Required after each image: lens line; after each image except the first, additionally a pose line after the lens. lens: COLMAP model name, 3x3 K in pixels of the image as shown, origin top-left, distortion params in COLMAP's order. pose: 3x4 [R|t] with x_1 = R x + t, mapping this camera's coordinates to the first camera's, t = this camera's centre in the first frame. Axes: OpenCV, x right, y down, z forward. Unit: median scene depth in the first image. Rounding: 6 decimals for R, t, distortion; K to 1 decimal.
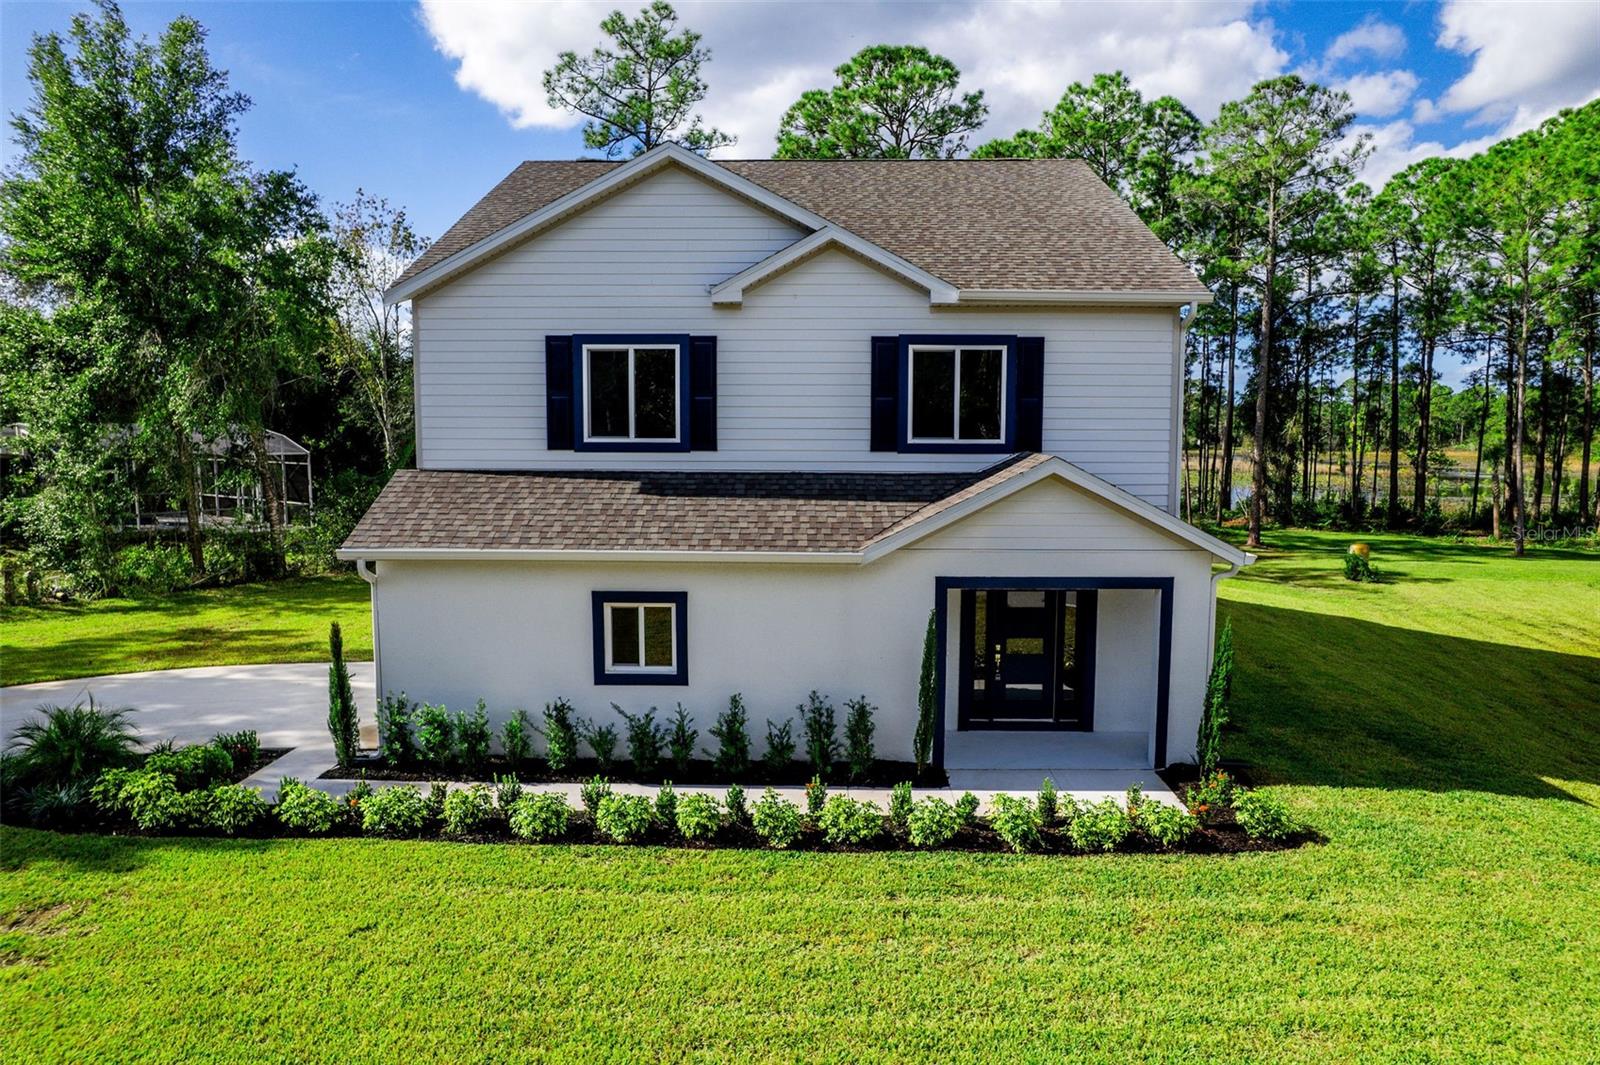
lens RADIAL K [[1027.5, 0, 805.0], [0, 1027.5, 532.9], [0, 0, 1]] dist [-0.081958, 0.076347]
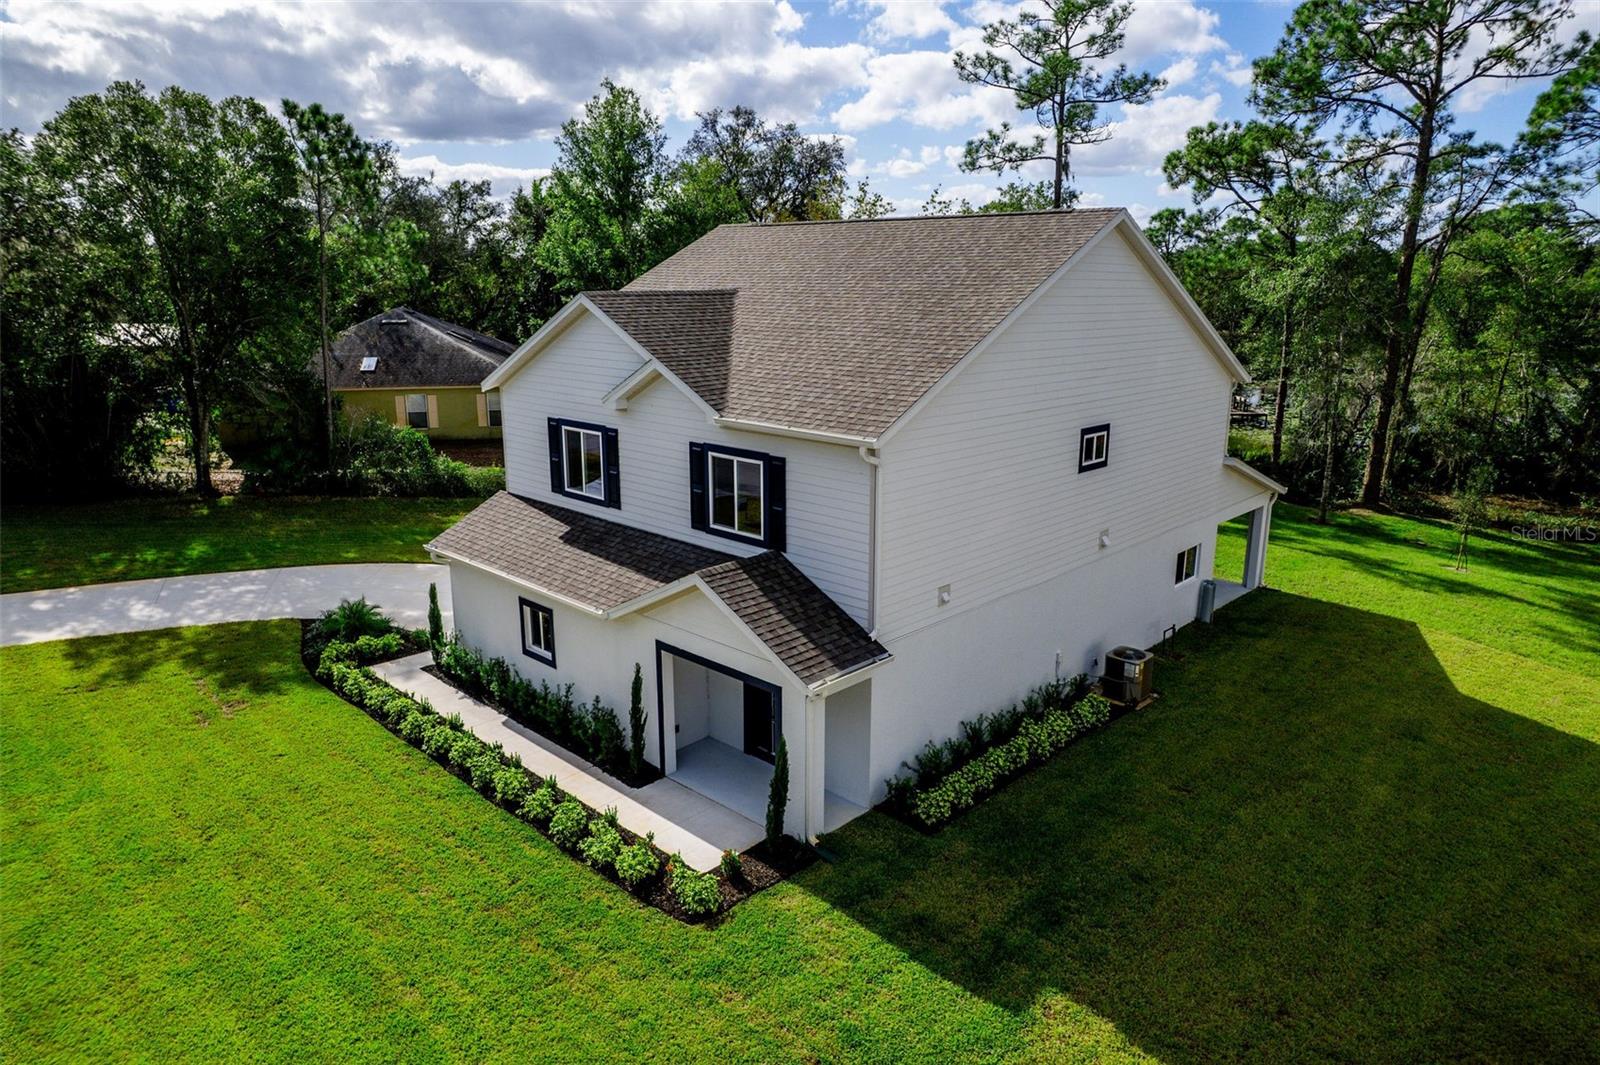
lens RADIAL K [[1027.5, 0, 805.0], [0, 1027.5, 532.9], [0, 0, 1]] dist [-0.081958, 0.076347]
pose [[0.735378, 0.165684, -0.657091, 1.031114], [-0.070306, 0.983071, 0.169197, -0.306143], [0.674001, -0.078226, 0.734577, 0.142224]]
